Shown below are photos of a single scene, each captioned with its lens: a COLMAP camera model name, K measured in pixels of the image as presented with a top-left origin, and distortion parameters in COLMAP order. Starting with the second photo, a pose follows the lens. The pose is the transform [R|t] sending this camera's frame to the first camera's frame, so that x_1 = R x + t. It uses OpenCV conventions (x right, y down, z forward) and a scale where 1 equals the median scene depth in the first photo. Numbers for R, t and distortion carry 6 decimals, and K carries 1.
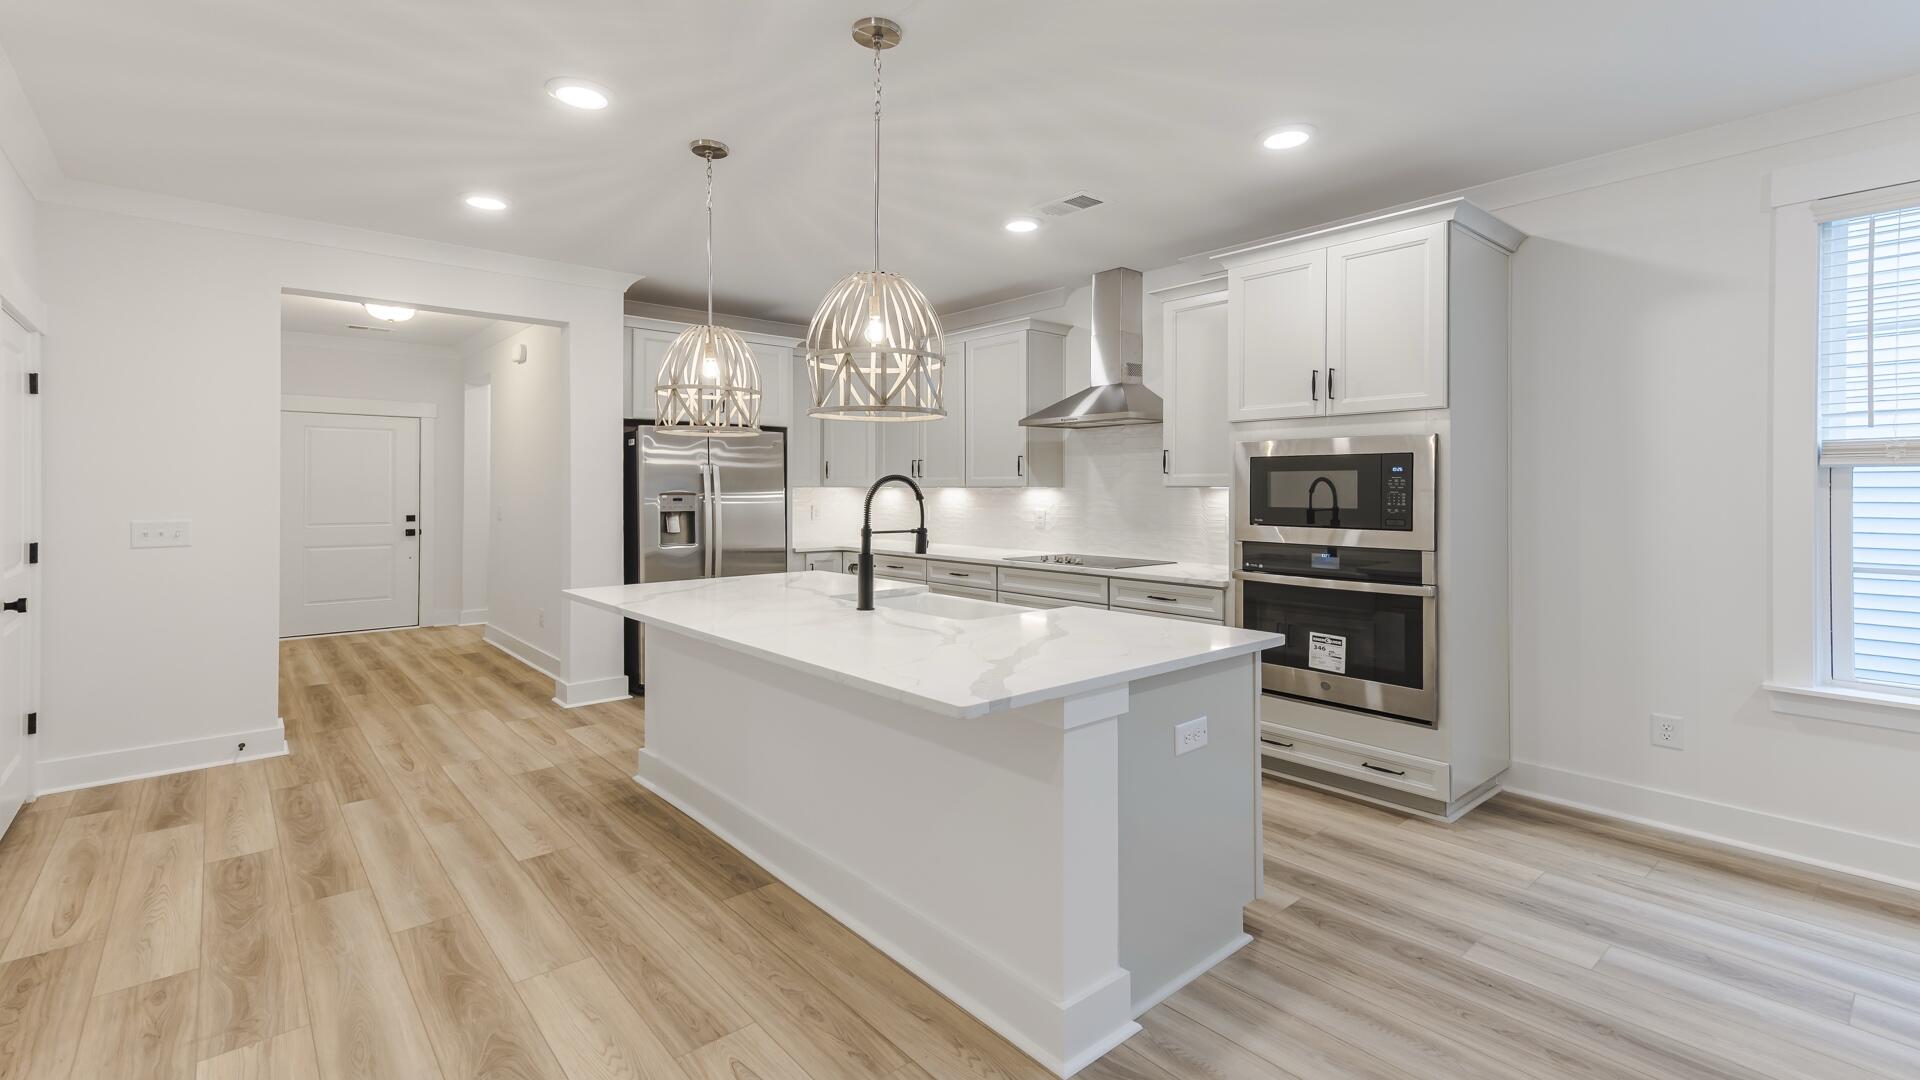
lens RADIAL K [[847.0, 0, 960.1], [0, 847.0, 494.9], [0, 0, 1]] dist [0.014223, -0.000022]
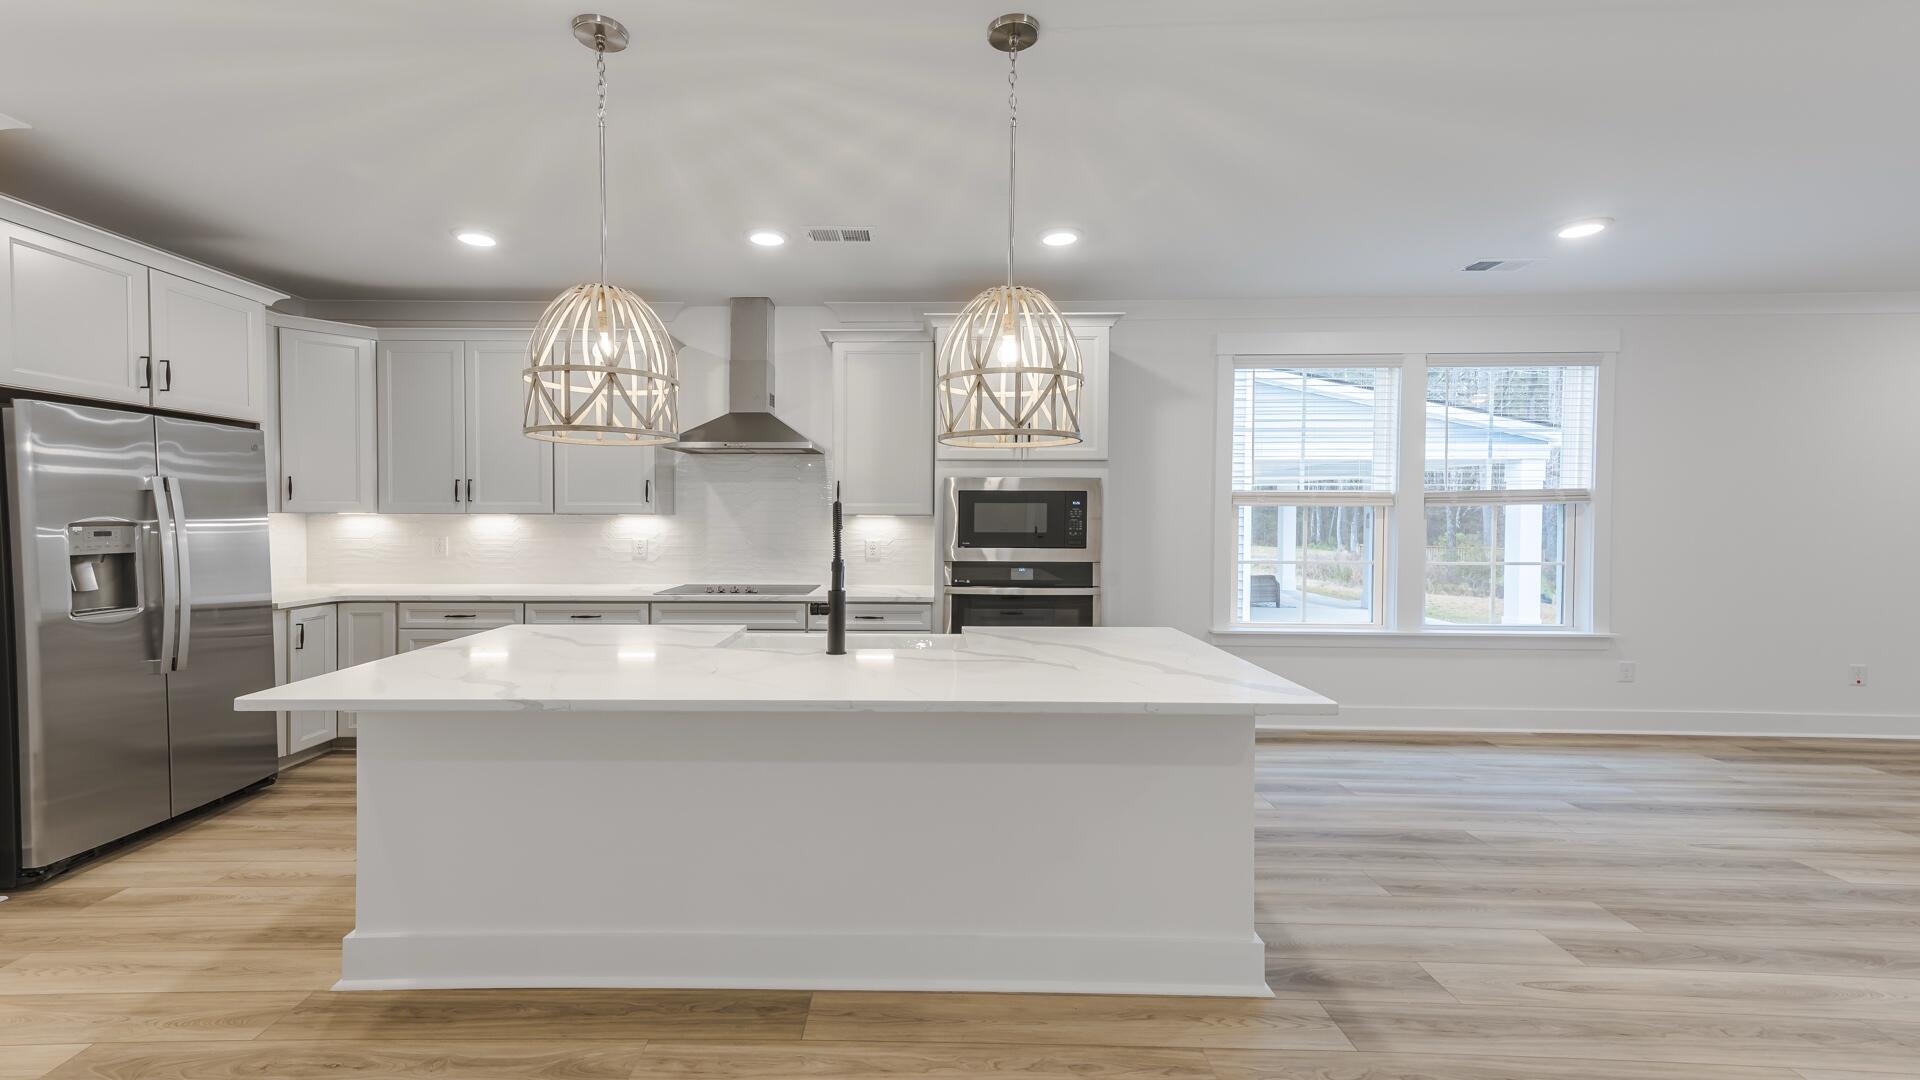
lens RADIAL K [[775.3, 0, 960.0], [0, 775.3, 540.0], [0, 0, 1]] dist [0.021589, -0.000024]
pose [[0.673077, -0.021090, 0.739272, -0.502085], [0.003669, 0.999676, 0.025177, -0.002866], [-0.739564, -0.014234, 0.672936, 0.290415]]
